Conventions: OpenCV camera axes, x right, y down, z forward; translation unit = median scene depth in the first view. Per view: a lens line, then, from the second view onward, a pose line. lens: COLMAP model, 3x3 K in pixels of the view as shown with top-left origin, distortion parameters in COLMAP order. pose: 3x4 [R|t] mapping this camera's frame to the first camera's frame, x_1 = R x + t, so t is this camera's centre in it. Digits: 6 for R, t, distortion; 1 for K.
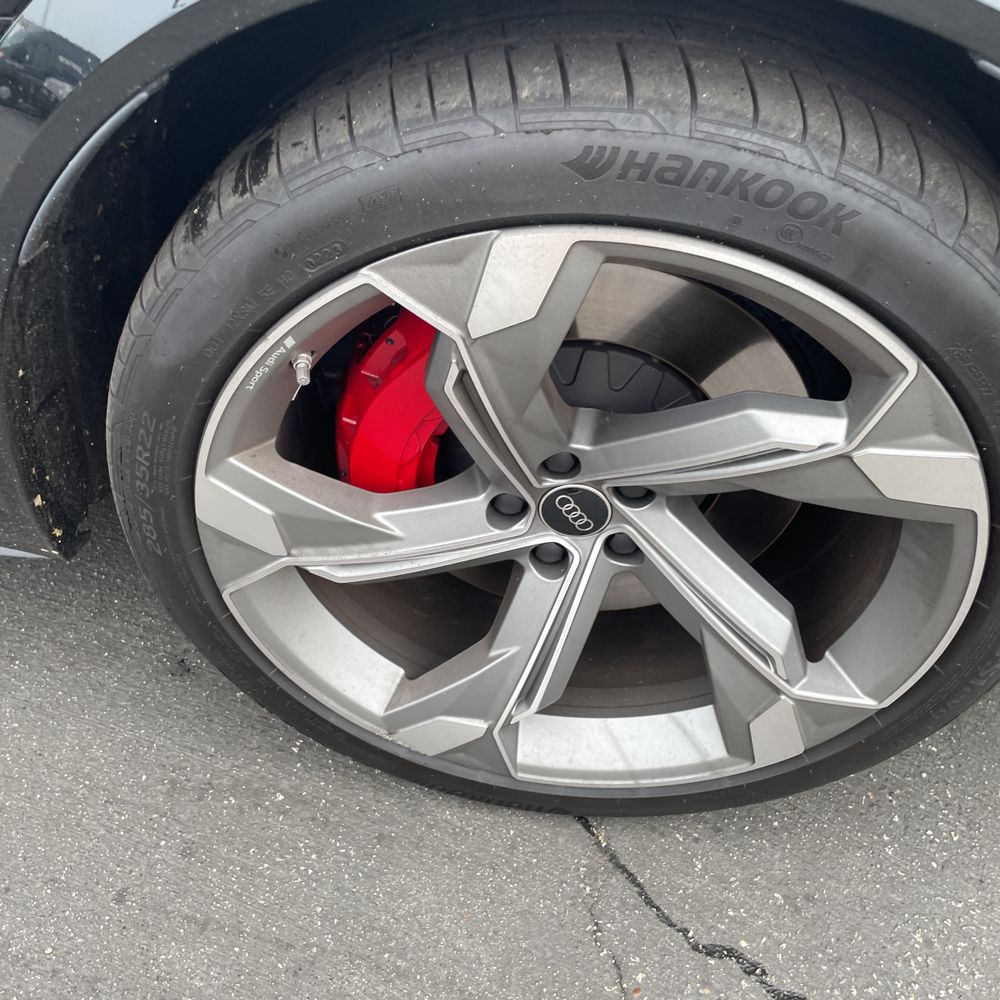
lens RADIAL K [[1020.3, 0, 475.9], [0, 1020.3, 500.3], [0, 0, 1]] dist [0.035608, 0.000000]
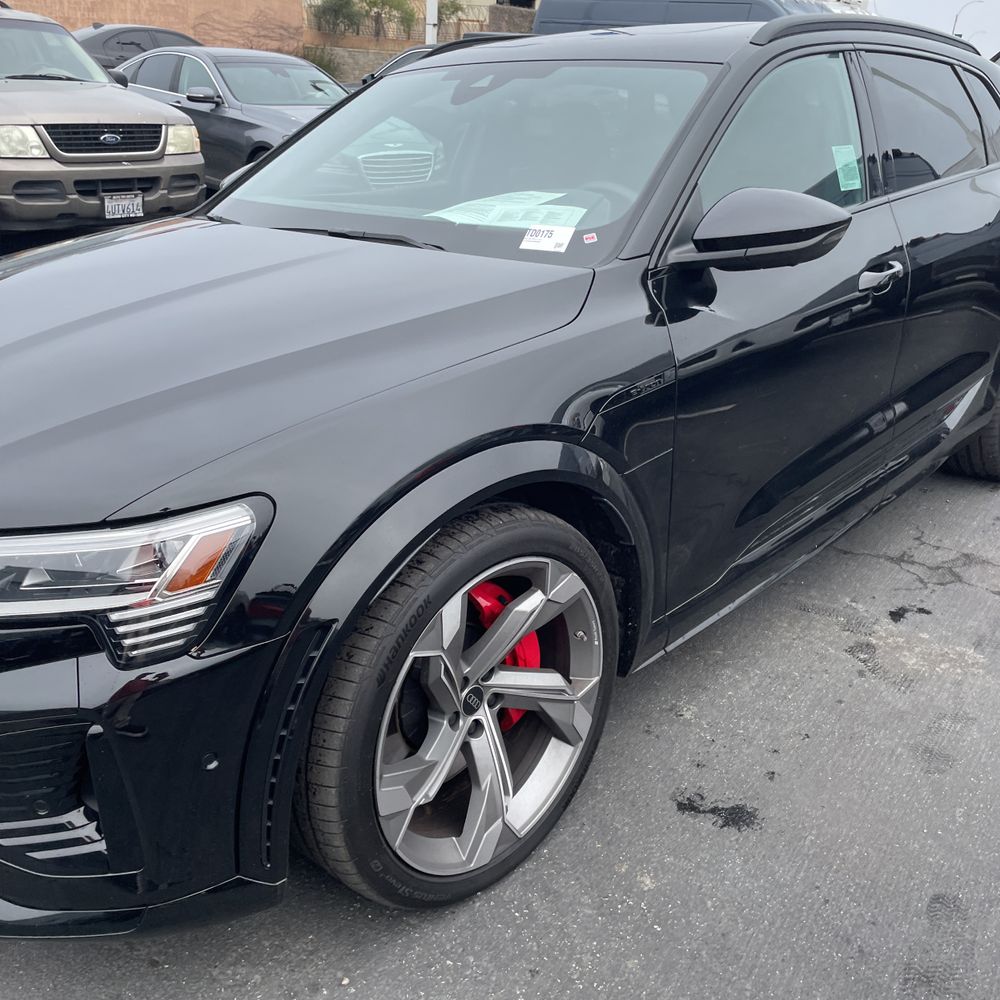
lens RADIAL K [[1020.3, 0, 503.8], [0, 1020.3, 496.5], [0, 0, 1]] dist [0.035608, 0.000000]
pose [[0.556984, -0.524453, 0.643986, -1.070603], [0.695700, 0.718134, -0.016873, -0.225599], [-0.453619, 0.457419, 0.764851, -0.945175]]
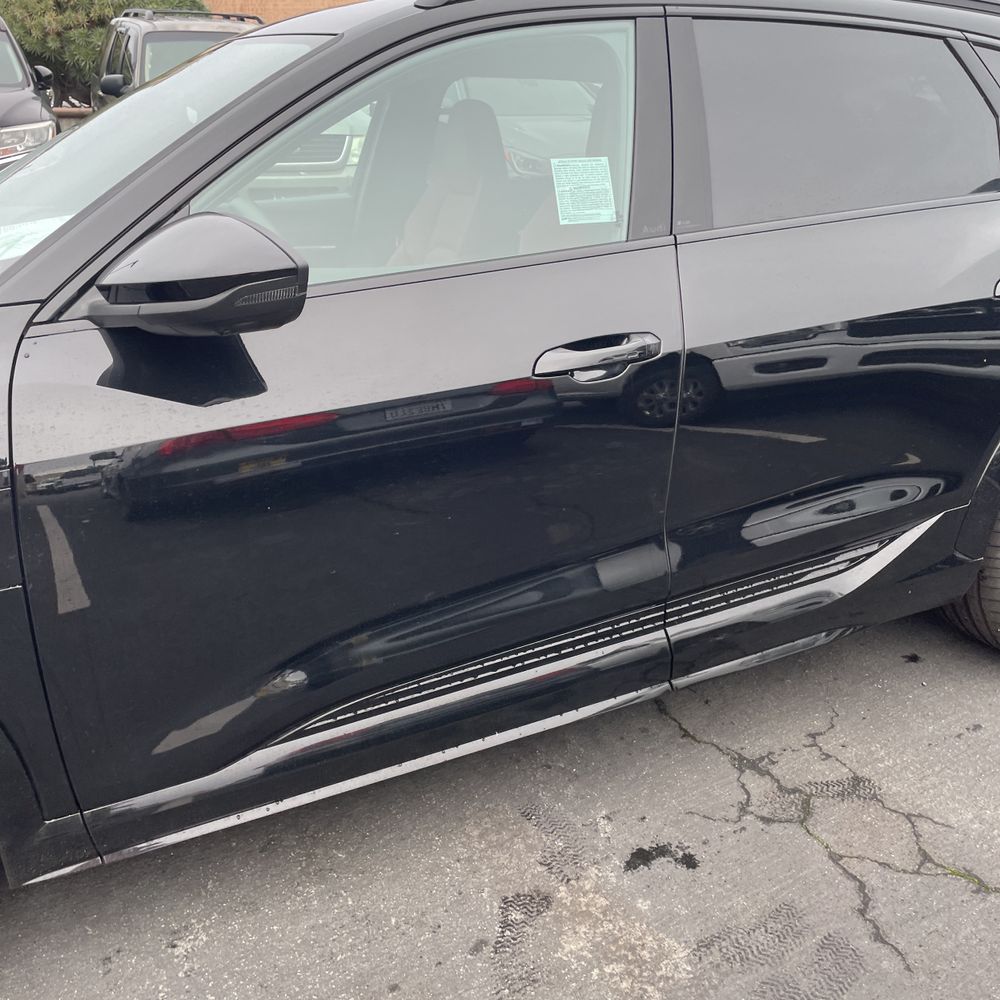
lens RADIAL K [[1020.3, 0, 491.2], [0, 1020.3, 496.5], [0, 0, 1]] dist [0.035608, 0.000000]
pose [[0.809618, -0.426933, 0.402798, 0.822363], [0.546142, 0.799371, -0.250469, 0.664722], [-0.215052, 0.422769, 0.880352, -1.014840]]
